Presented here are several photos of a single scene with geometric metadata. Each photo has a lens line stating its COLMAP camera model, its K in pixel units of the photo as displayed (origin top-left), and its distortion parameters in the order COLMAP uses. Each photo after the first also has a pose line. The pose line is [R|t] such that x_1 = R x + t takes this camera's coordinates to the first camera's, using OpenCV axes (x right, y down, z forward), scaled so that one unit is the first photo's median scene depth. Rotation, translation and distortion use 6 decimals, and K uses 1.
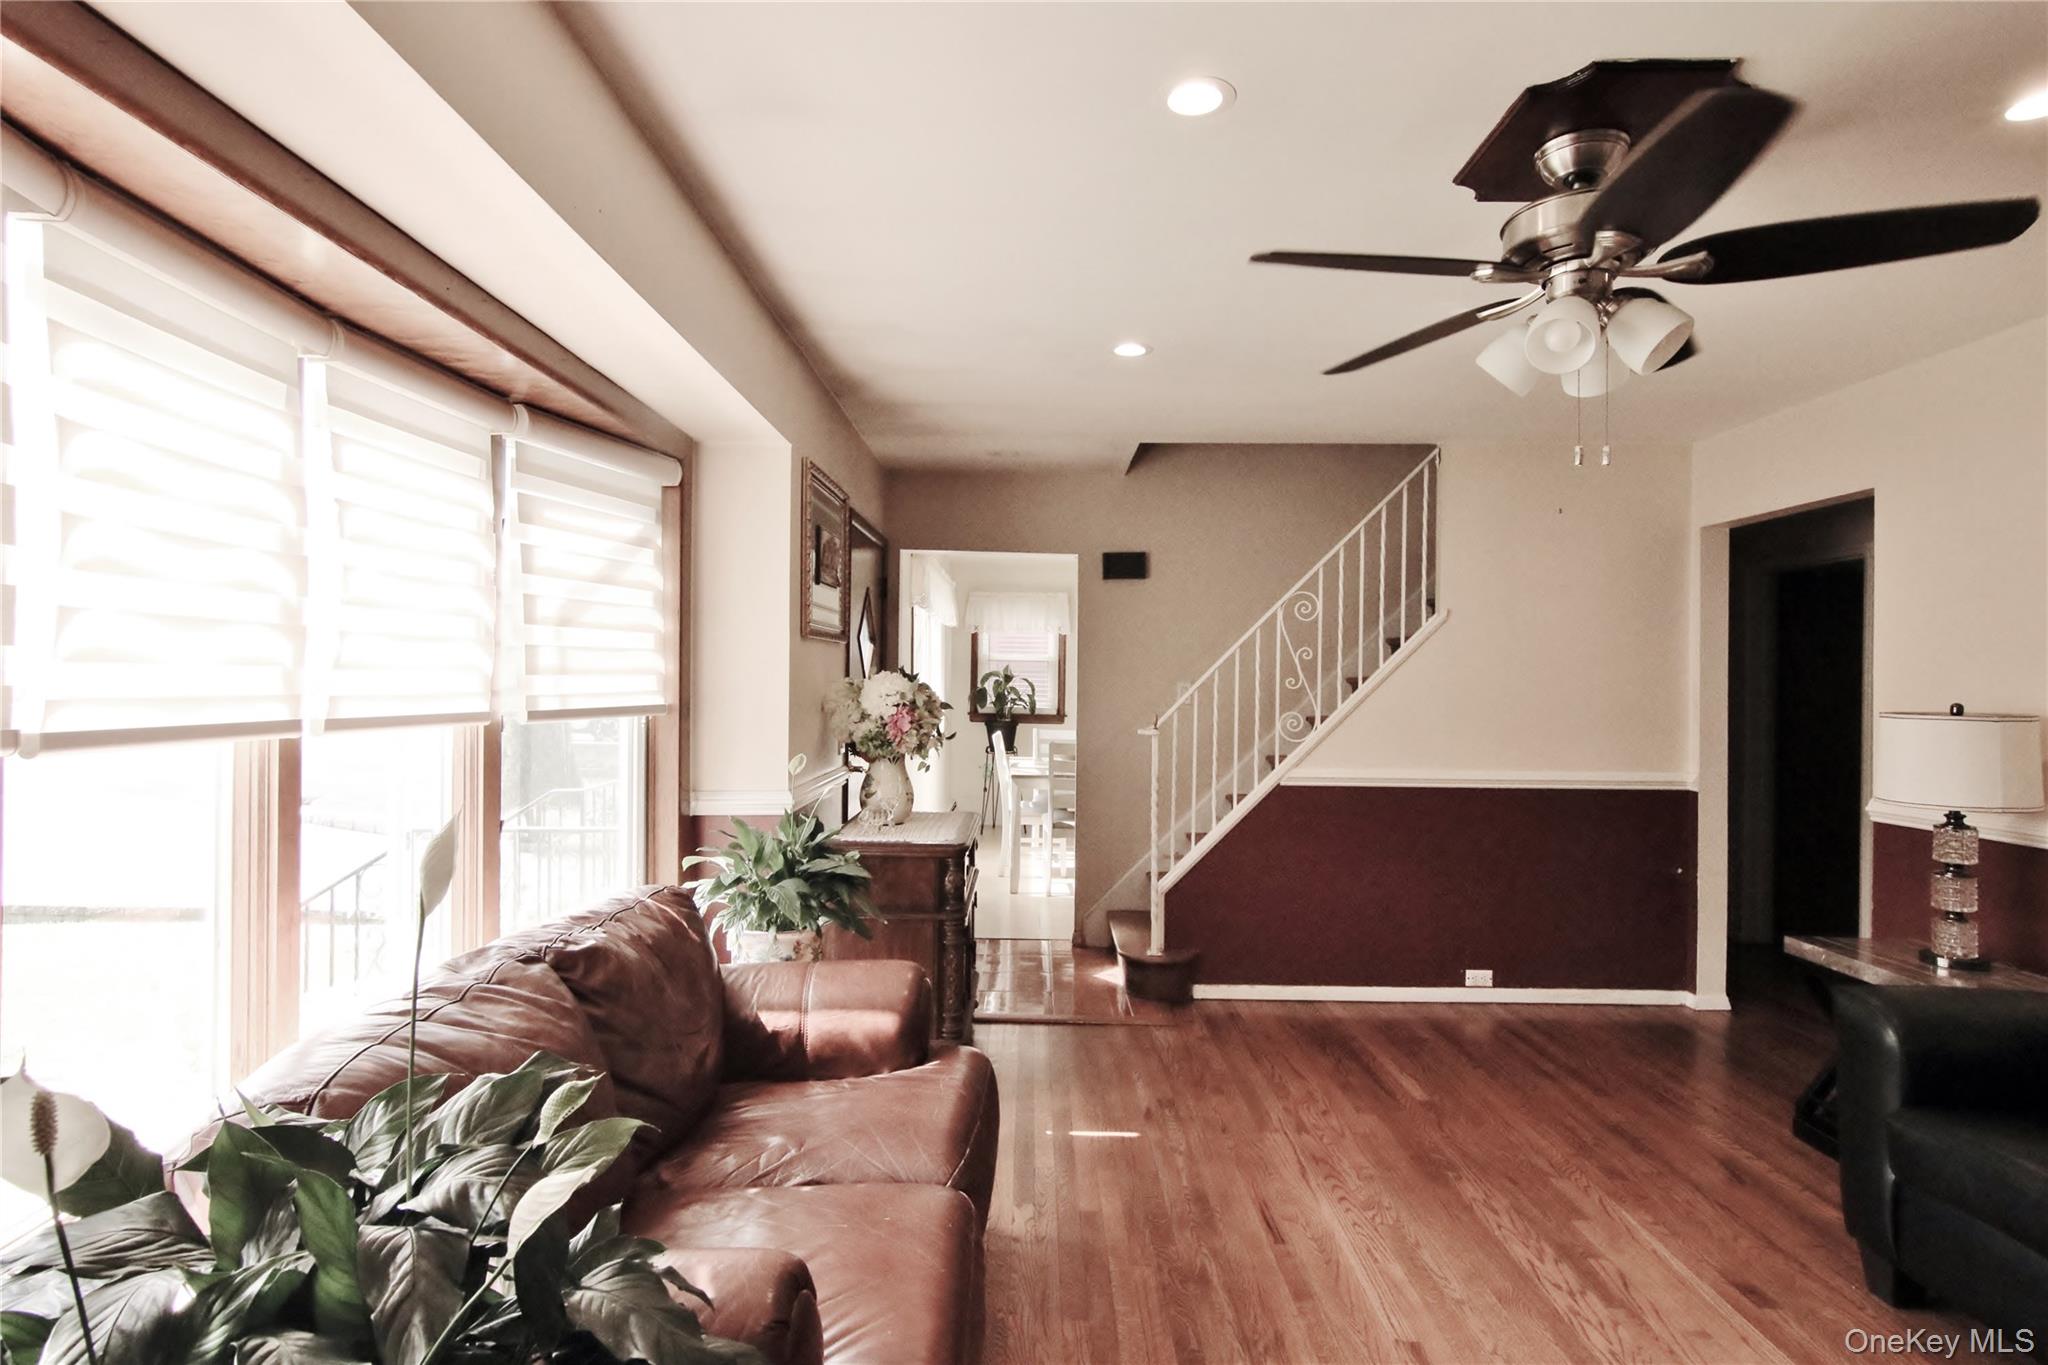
lens RADIAL K [[1065.4, 0, 1021.7], [0, 1065.4, 683.6], [0, 0, 1]] dist [-0.004496, -0.001685]
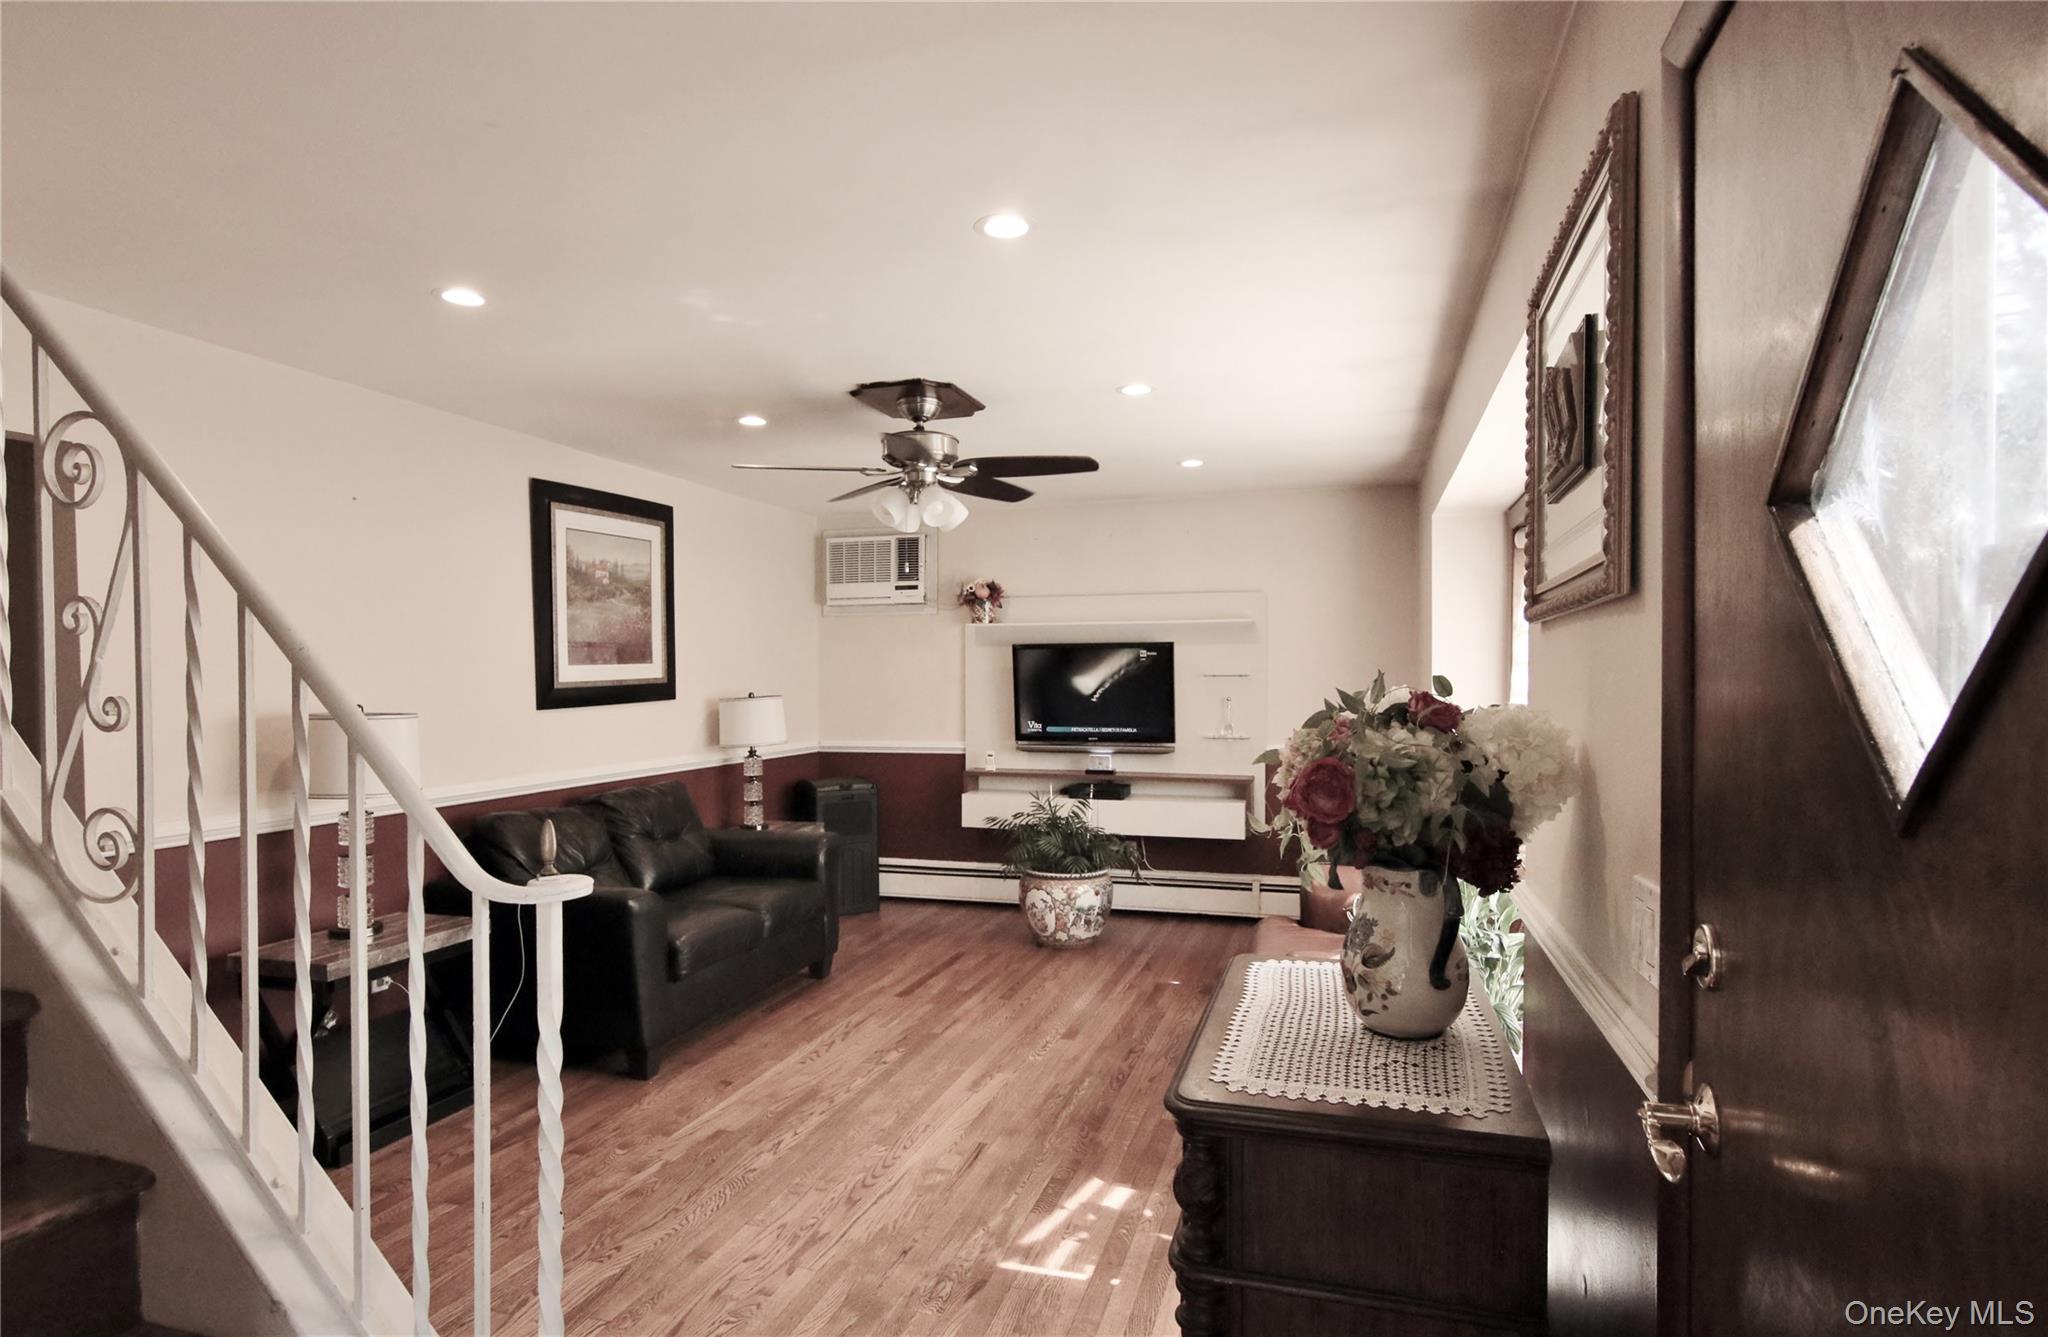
lens RADIAL K [[1101.8, 0, 1019.5], [0, 1101.8, 683.5], [0, 0, 1]] dist [0.002199, 0.000259]
pose [[-0.956978, -0.014824, 0.289780, -0.211230], [-0.010667, 0.999816, 0.015921, -0.044932], [-0.289963, 0.012145, -0.956961, 2.844620]]
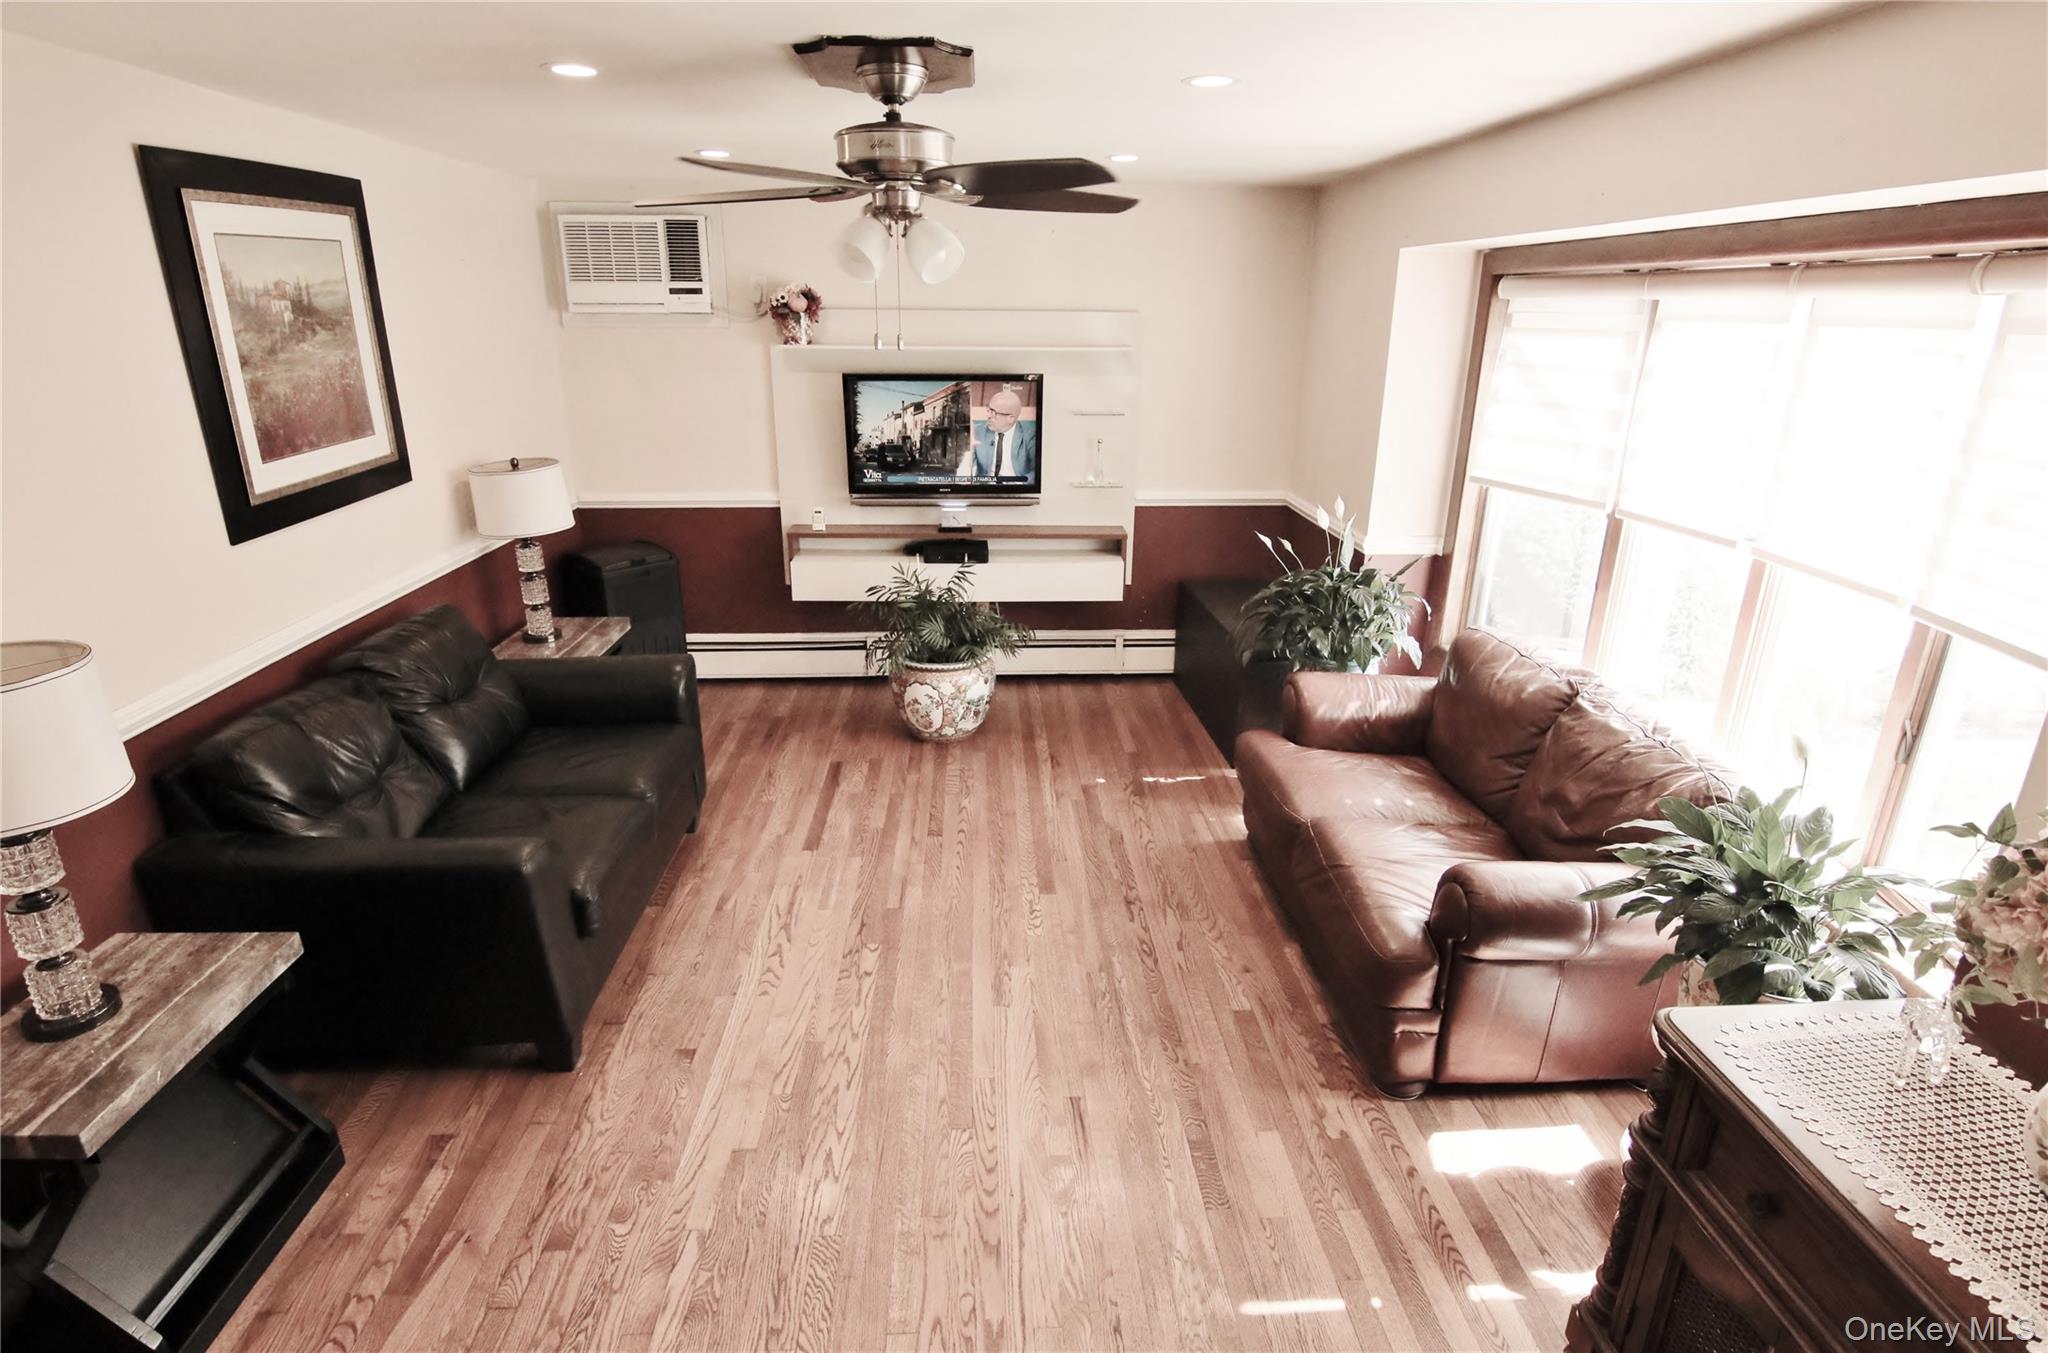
lens RADIAL K [[1065.4, 0, 1024.8], [0, 1065.4, 670.1], [0, 0, 1]] dist [-0.004496, -0.001685]
pose [[-0.998155, -0.005762, -0.060440, 0.459027], [-0.025009, 0.946129, 0.322822, -0.265641], [0.055324, 0.323738, -0.944528, 2.367908]]
